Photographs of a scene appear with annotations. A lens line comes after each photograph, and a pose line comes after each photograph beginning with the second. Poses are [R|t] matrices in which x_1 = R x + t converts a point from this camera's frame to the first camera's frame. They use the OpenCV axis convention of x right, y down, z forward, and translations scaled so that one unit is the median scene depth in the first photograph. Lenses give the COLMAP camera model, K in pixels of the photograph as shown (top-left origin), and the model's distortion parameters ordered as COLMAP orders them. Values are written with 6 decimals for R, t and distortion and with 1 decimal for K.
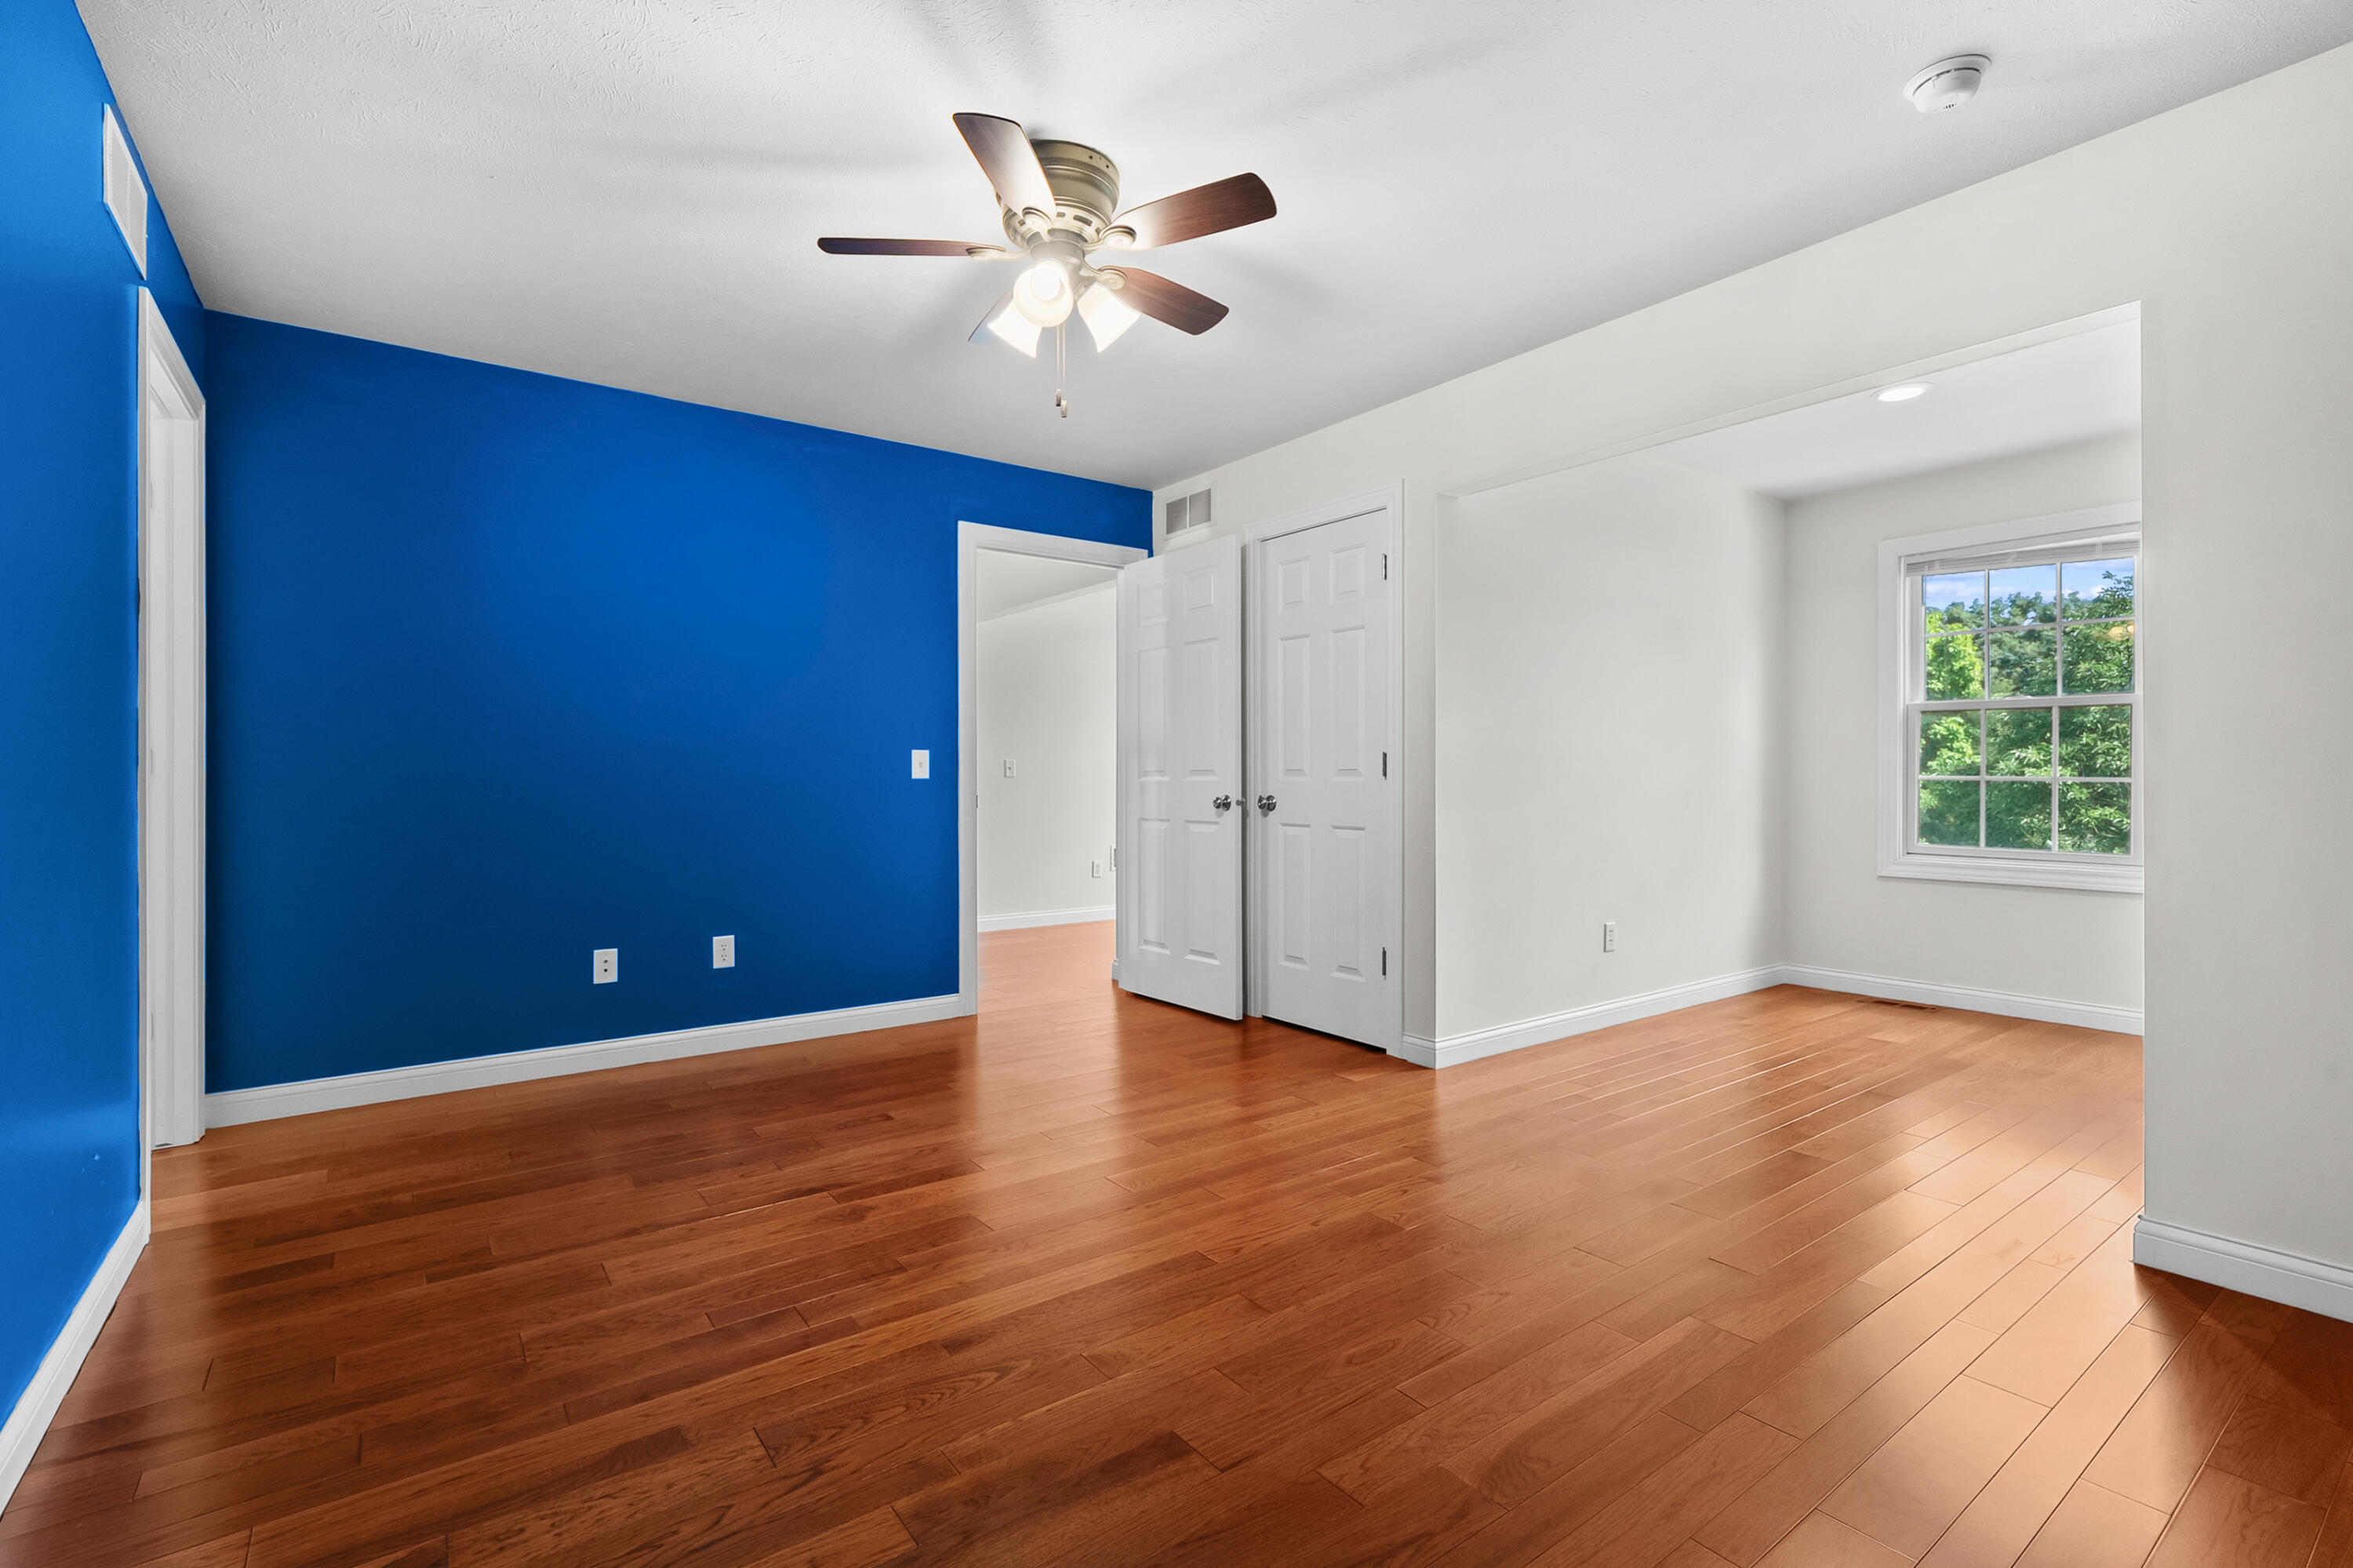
lens RADIAL K [[1063.7, 0, 1176.5], [0, 1063.7, 784.0], [0, 0, 1]] dist [0.001295, 0.000178]
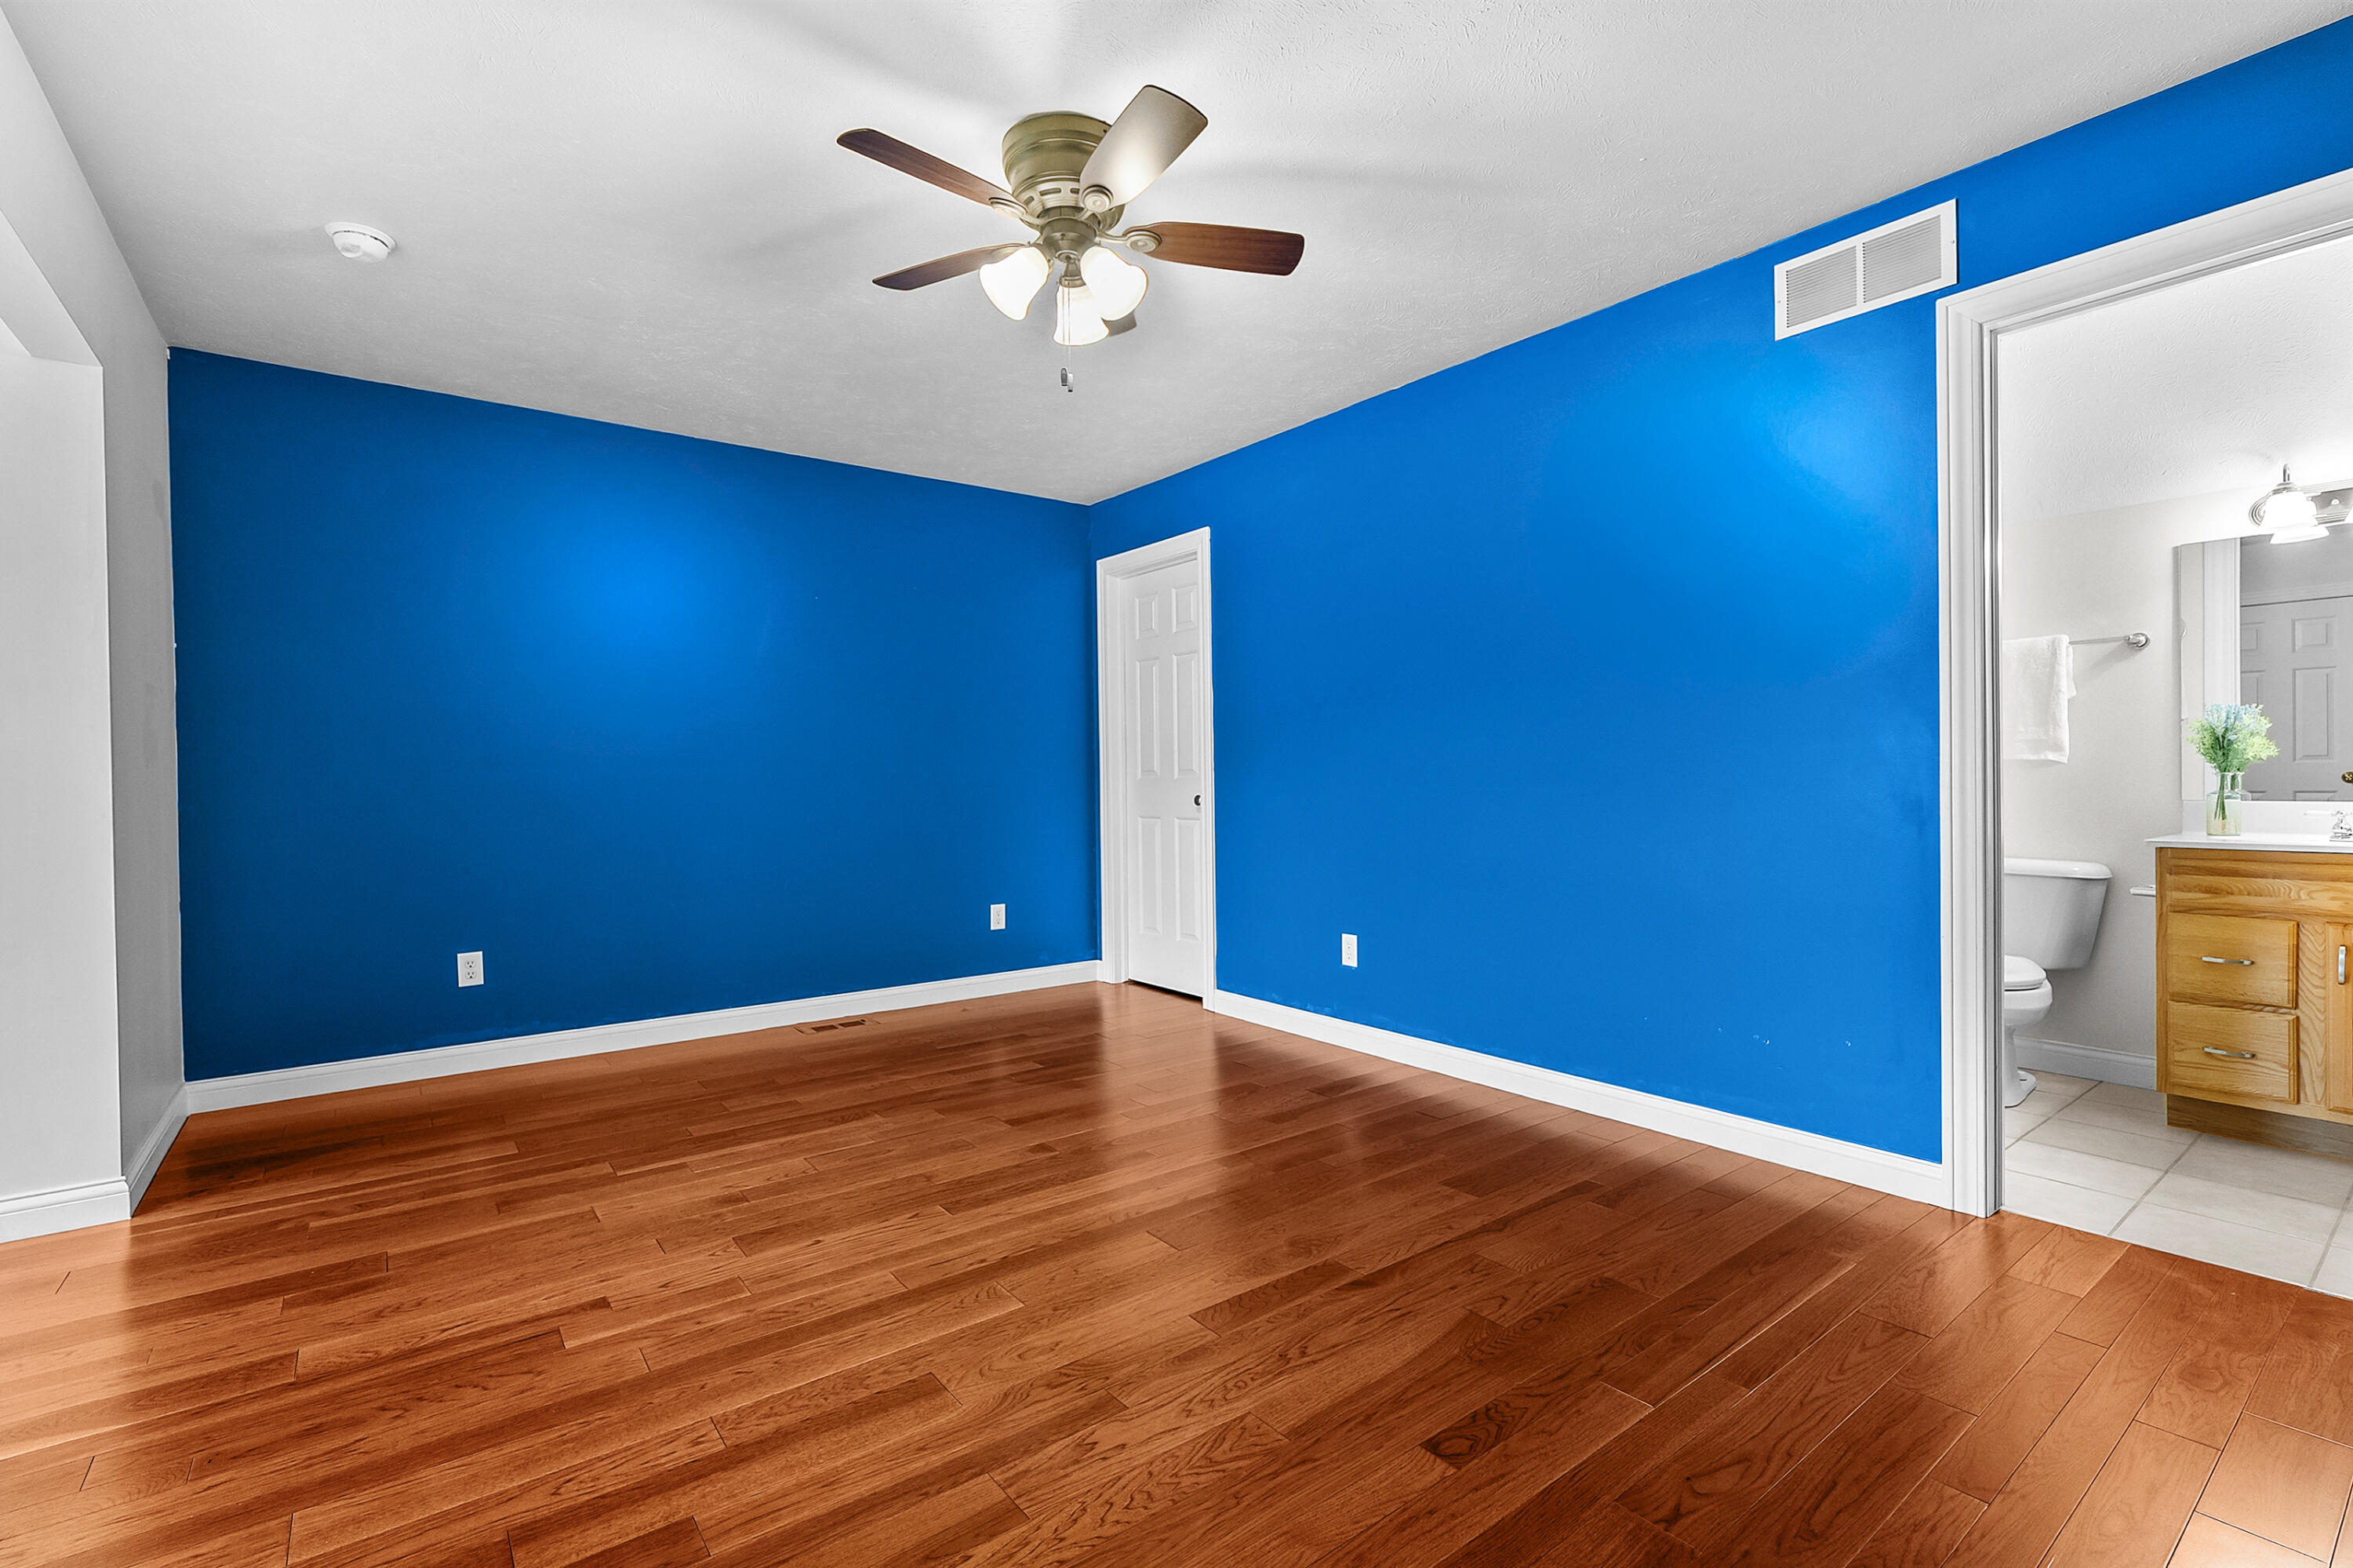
lens RADIAL K [[1063.7, 0, 1176.5], [0, 1063.7, 784.0], [0, 0, 1]] dist [0.001295, 0.000178]
pose [[-0.999814, 0.013844, -0.013429, -0.186896], [0.013688, 0.999838, 0.011649, -0.011111], [0.013588, 0.011463, -0.999842, 1.935105]]
